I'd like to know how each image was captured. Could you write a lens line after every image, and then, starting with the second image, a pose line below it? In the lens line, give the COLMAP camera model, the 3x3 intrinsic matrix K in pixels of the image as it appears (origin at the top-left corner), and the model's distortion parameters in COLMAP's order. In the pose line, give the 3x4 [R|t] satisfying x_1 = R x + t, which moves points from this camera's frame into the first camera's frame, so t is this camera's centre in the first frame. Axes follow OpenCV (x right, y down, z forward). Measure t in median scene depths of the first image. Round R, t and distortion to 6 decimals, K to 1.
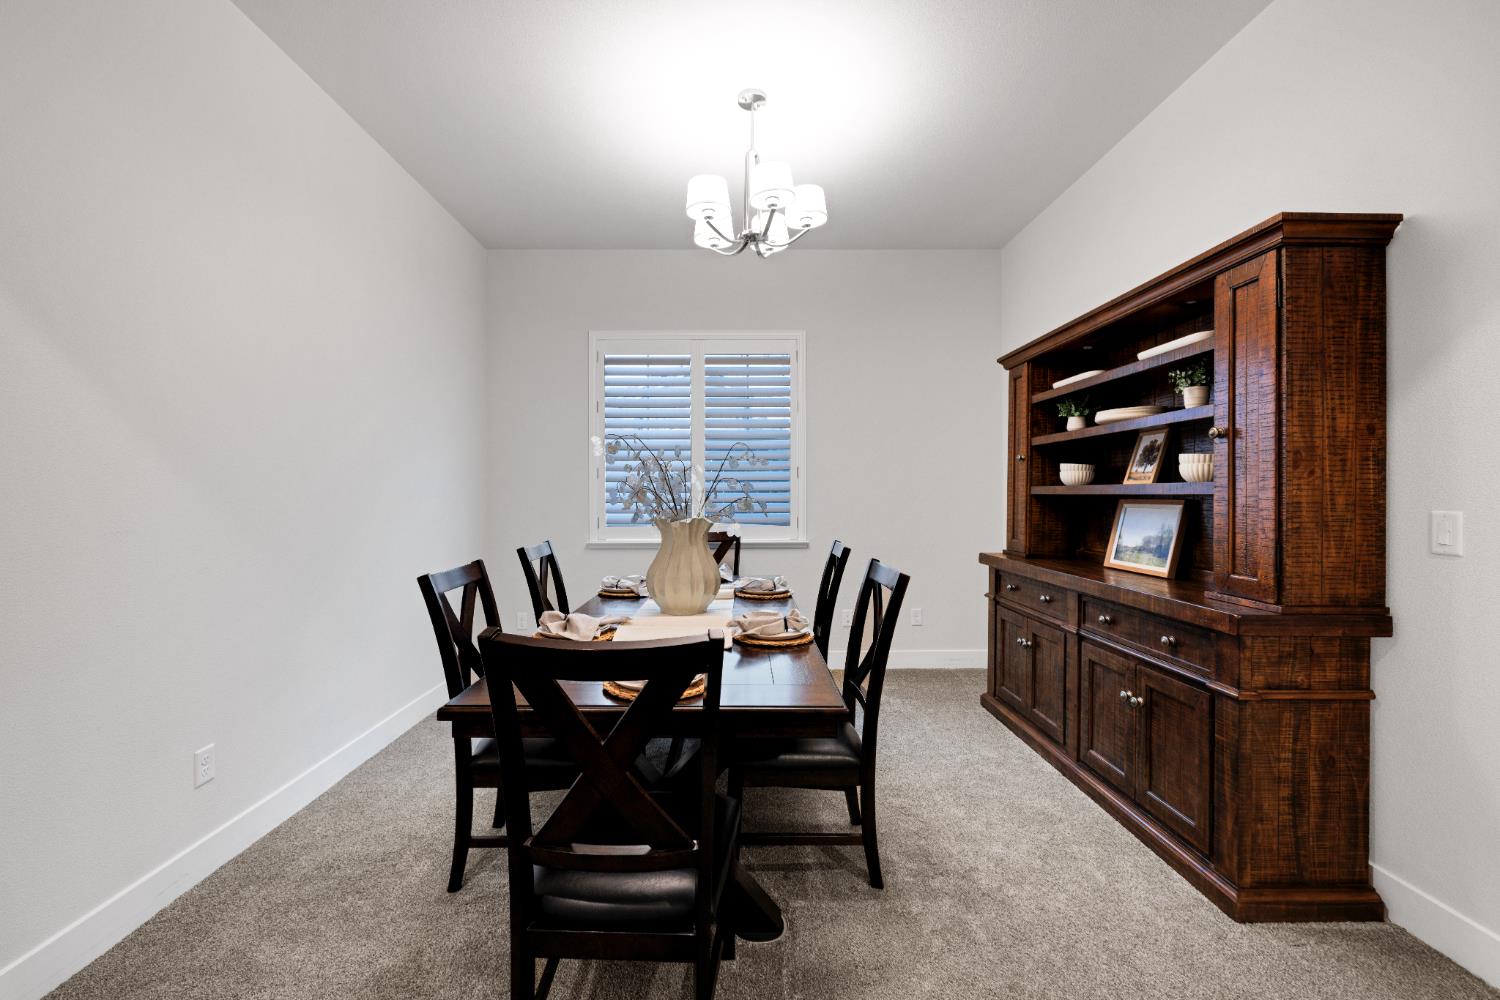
lens RADIAL K [[614.7, 0, 741.2], [0, 614.7, 493.6], [0, 0, 1]] dist [-0.016970, -0.000401]
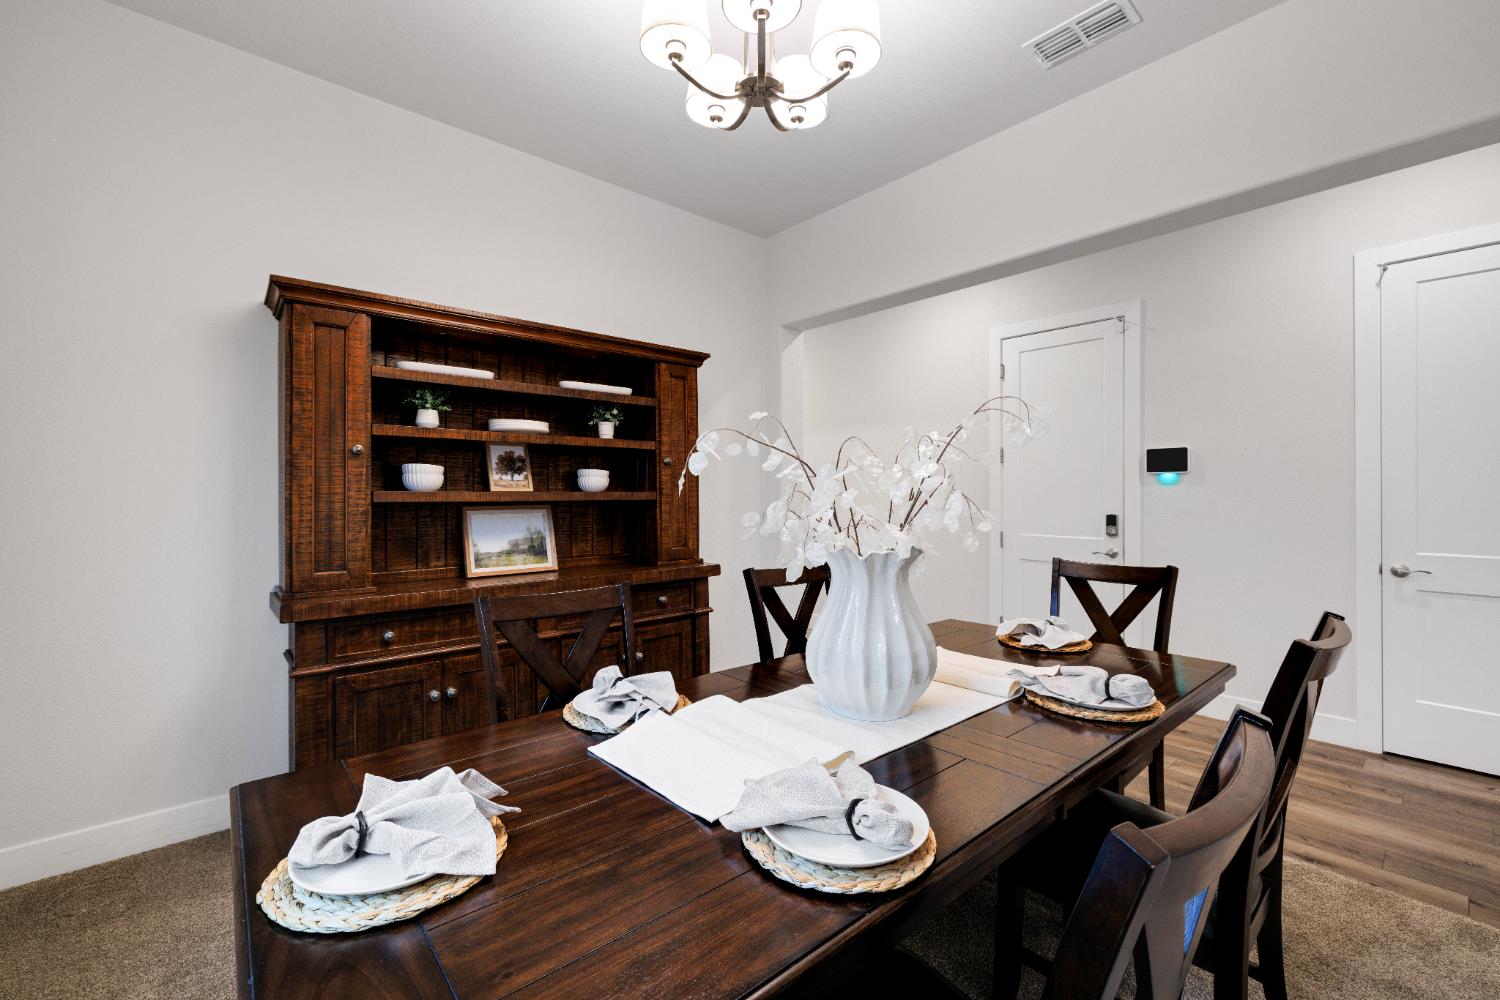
lens RADIAL K [[614.7, 0, 749.2], [0, 614.7, 501.6], [0, 0, 1]] dist [-0.016970, -0.000401]
pose [[-0.647021, 0.011024, 0.762393, -0.428104], [0.016341, 0.999866, -0.000589, 0.009778], [-0.762297, 0.012078, -0.647114, 1.348621]]
